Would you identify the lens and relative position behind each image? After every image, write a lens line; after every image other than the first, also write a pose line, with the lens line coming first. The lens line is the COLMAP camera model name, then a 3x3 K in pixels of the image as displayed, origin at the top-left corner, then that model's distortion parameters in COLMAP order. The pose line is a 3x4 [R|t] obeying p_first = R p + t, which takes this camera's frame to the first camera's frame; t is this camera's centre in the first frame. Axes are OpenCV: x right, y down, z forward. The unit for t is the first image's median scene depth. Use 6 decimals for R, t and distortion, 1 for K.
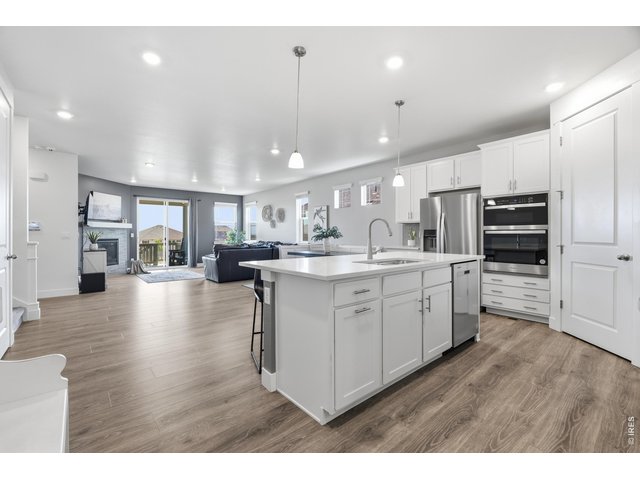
lens RADIAL K [[285.8, 0, 317.0], [0, 285.8, 237.1], [0, 0, 1]] dist [-0.010747, -0.000304]
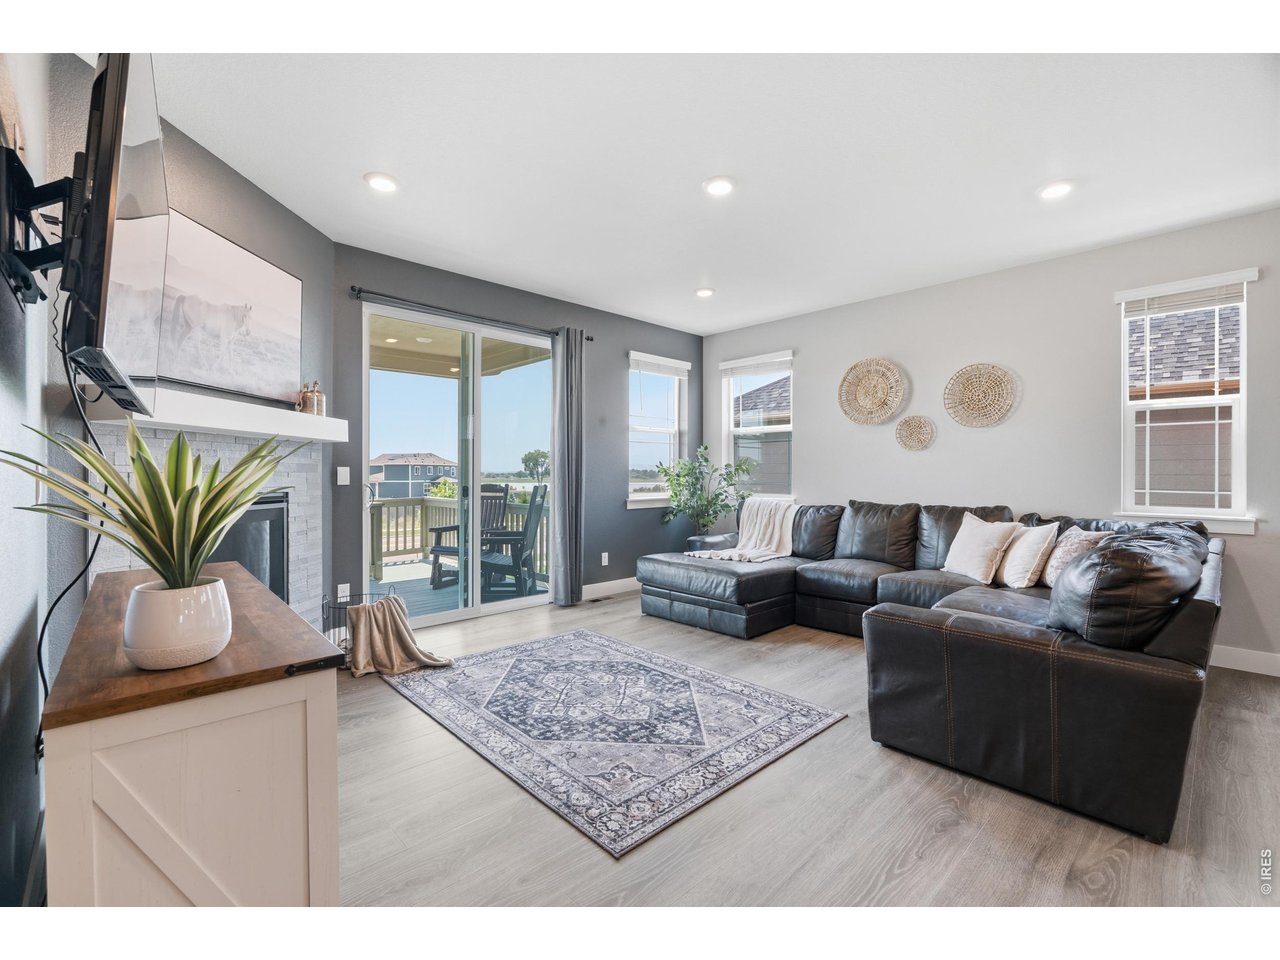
lens RADIAL K [[571.5, 0, 634.0], [0, 571.5, 474.1], [0, 0, 1]] dist [-0.010747, -0.000304]
pose [[0.998883, 0.006853, 0.046757, -1.092066], [-0.006600, 0.999963, -0.005558, -0.015112], [-0.046794, 0.005243, 0.998891, 1.358086]]
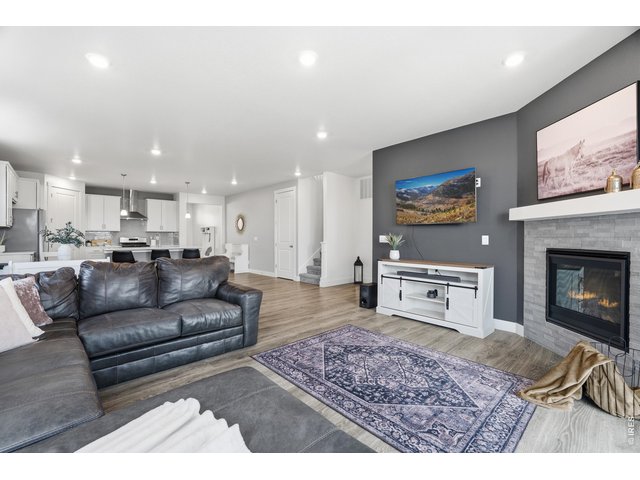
lens RADIAL K [[285.8, 0, 317.0], [0, 285.8, 237.1], [0, 0, 1]] dist [-0.010747, -0.000304]
pose [[-0.999216, 0.004759, -0.039307, -0.926943], [0.004456, 0.999960, 0.007772, -0.027229], [0.039342, 0.007590, -0.999197, 2.834865]]
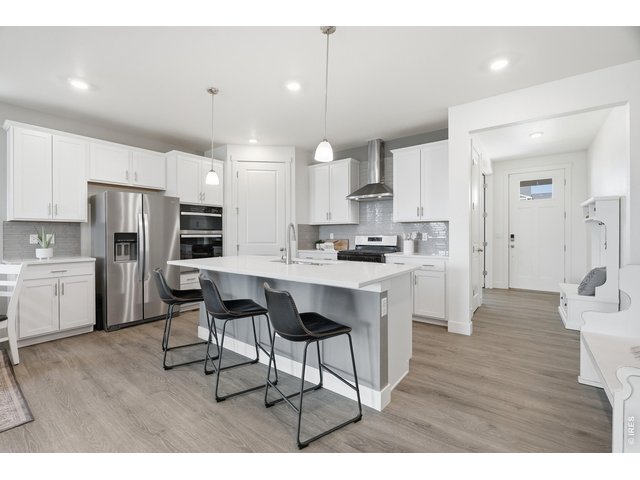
lens RADIAL K [[285.8, 0, 317.0], [0, 285.8, 237.1], [0, 0, 1]] dist [-0.010747, -0.000304]
pose [[-0.212588, -0.003939, 0.977134, -0.589288], [0.014218, 0.999874, 0.007124, -0.015555], [-0.977038, 0.015407, -0.212505, 0.804484]]
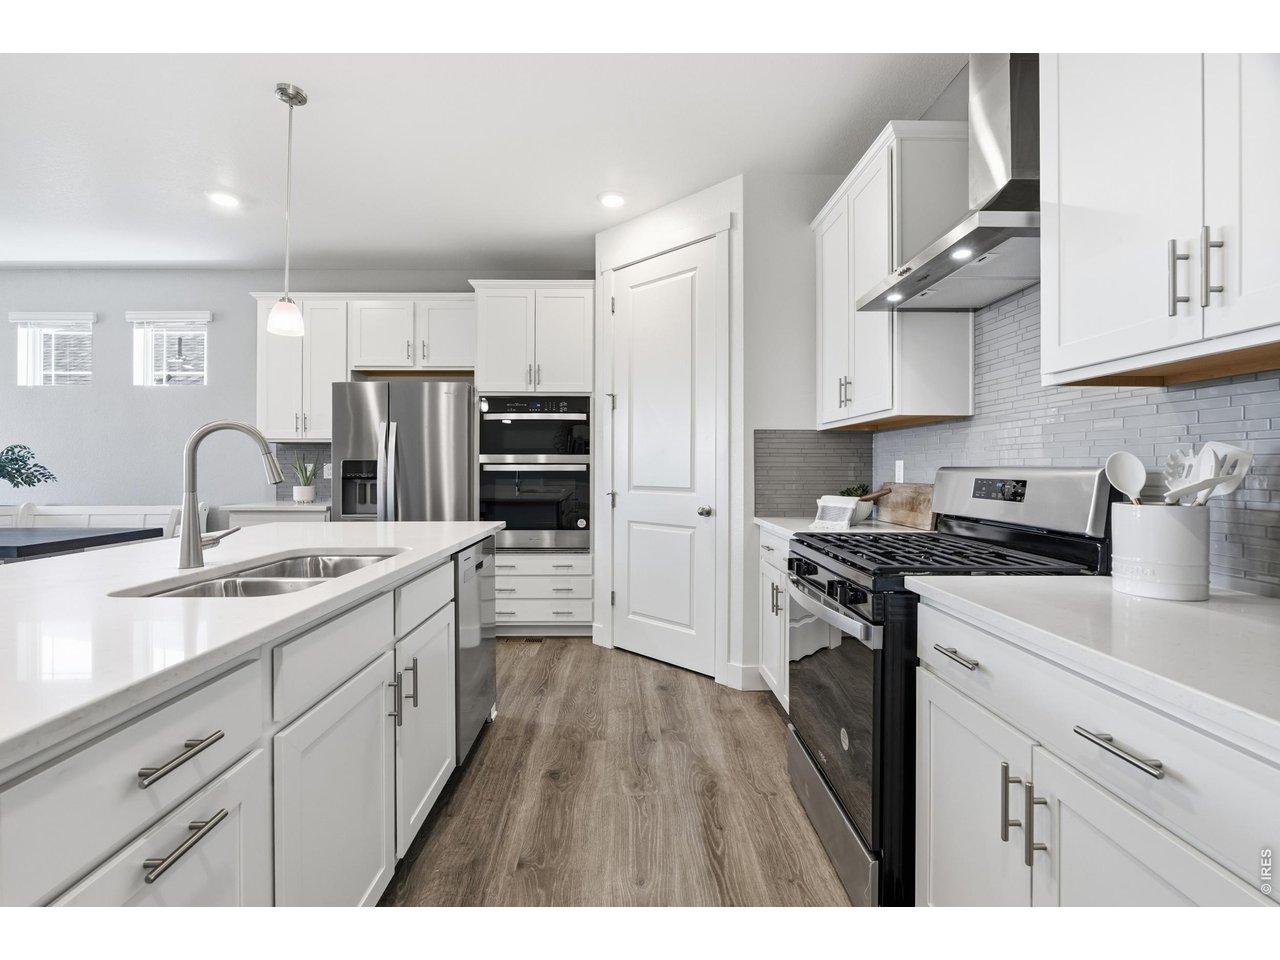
lens RADIAL K [[572.6, 0, 638.7], [0, 572.6, 465.1], [0, 0, 1]] dist [-0.006322, -0.000081]
pose [[0.630301, 0.004902, 0.776335, 0.018658], [0.005601, 0.999925, -0.010861, -0.010650], [-0.776331, 0.011194, 0.630226, 0.222337]]
